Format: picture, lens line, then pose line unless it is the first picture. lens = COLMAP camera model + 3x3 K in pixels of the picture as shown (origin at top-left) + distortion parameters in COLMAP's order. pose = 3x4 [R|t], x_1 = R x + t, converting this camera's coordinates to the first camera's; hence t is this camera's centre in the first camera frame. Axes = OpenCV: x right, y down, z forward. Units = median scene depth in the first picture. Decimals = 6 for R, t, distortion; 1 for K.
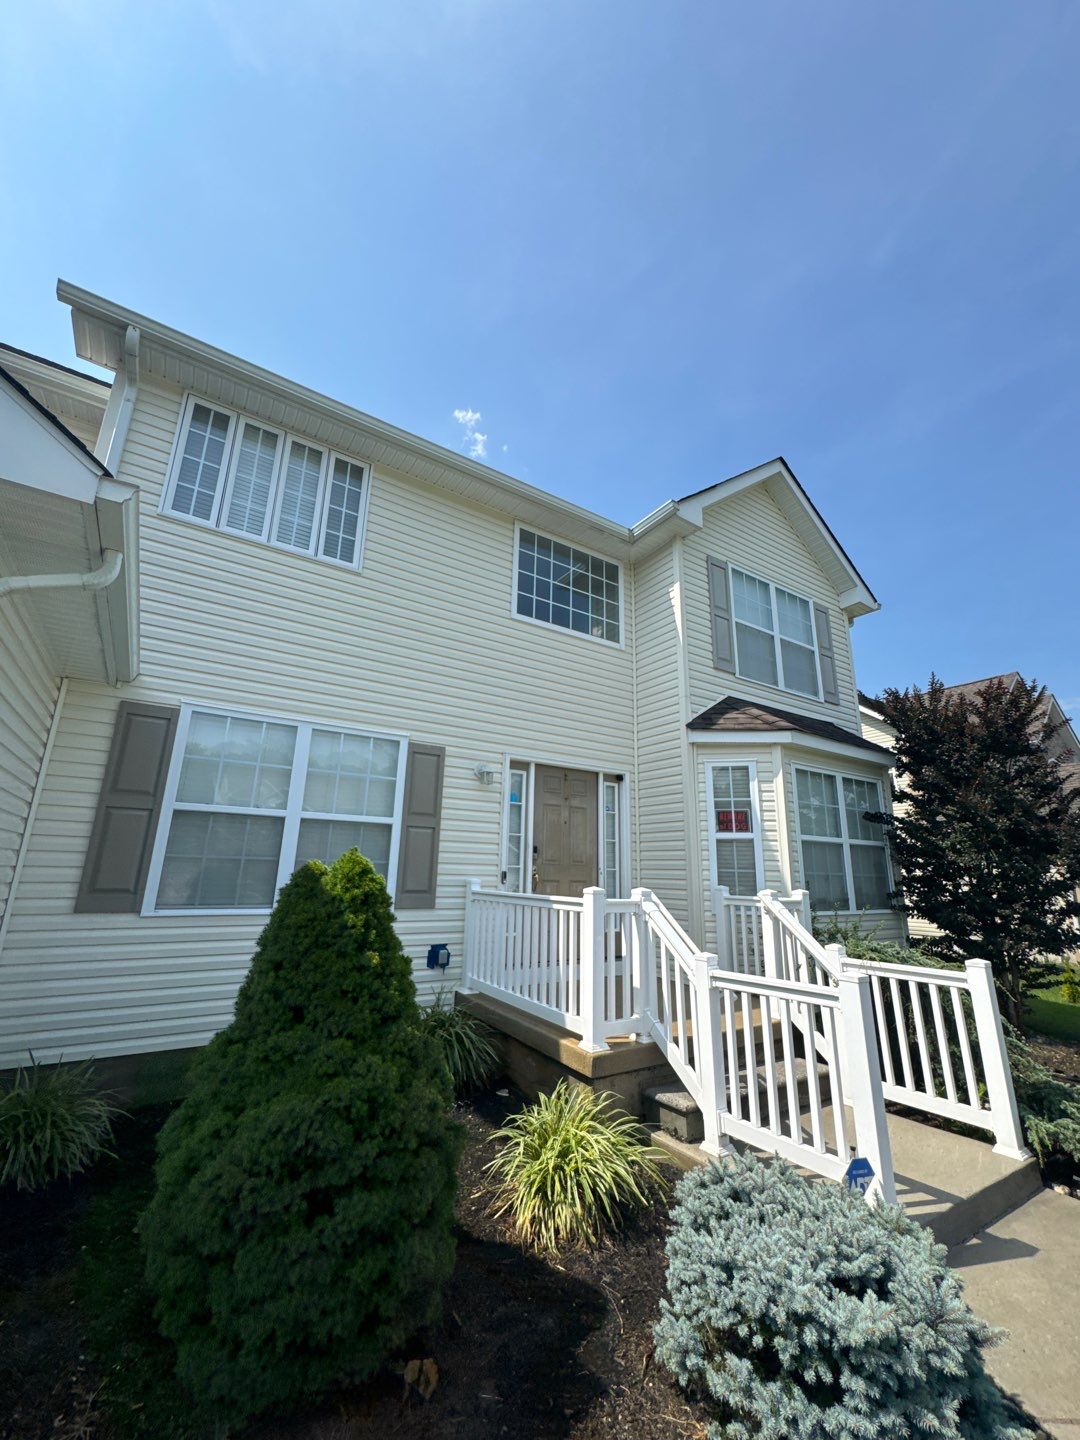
lens RADIAL K [[579.4, 0, 545.6], [0, 579.4, 718.0], [0, 0, 1]] dist [-0.003067, 0.000103]
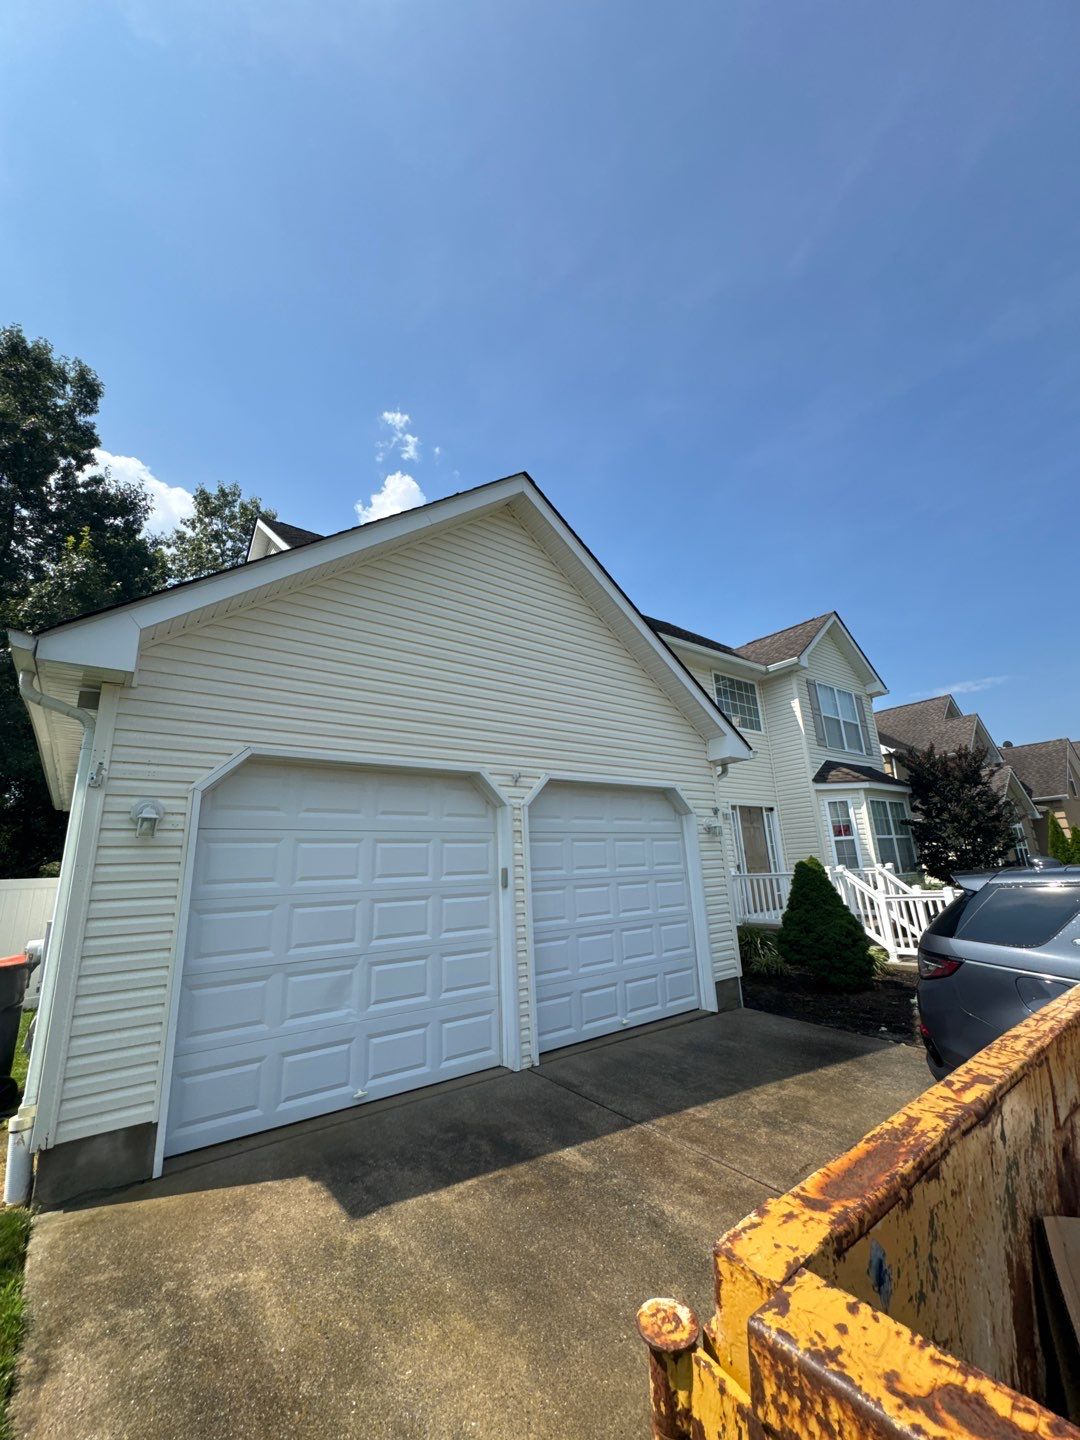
lens RADIAL K [[575.3, 0, 543.7], [0, 575.3, 719.6], [0, 0, 1]] dist [-0.002904, 0.000267]
pose [[0.995006, -0.044362, 0.089417, -0.809871], [0.044209, 0.999015, 0.003699, -0.237480], [-0.089493, 0.000272, 0.995987, -0.799435]]
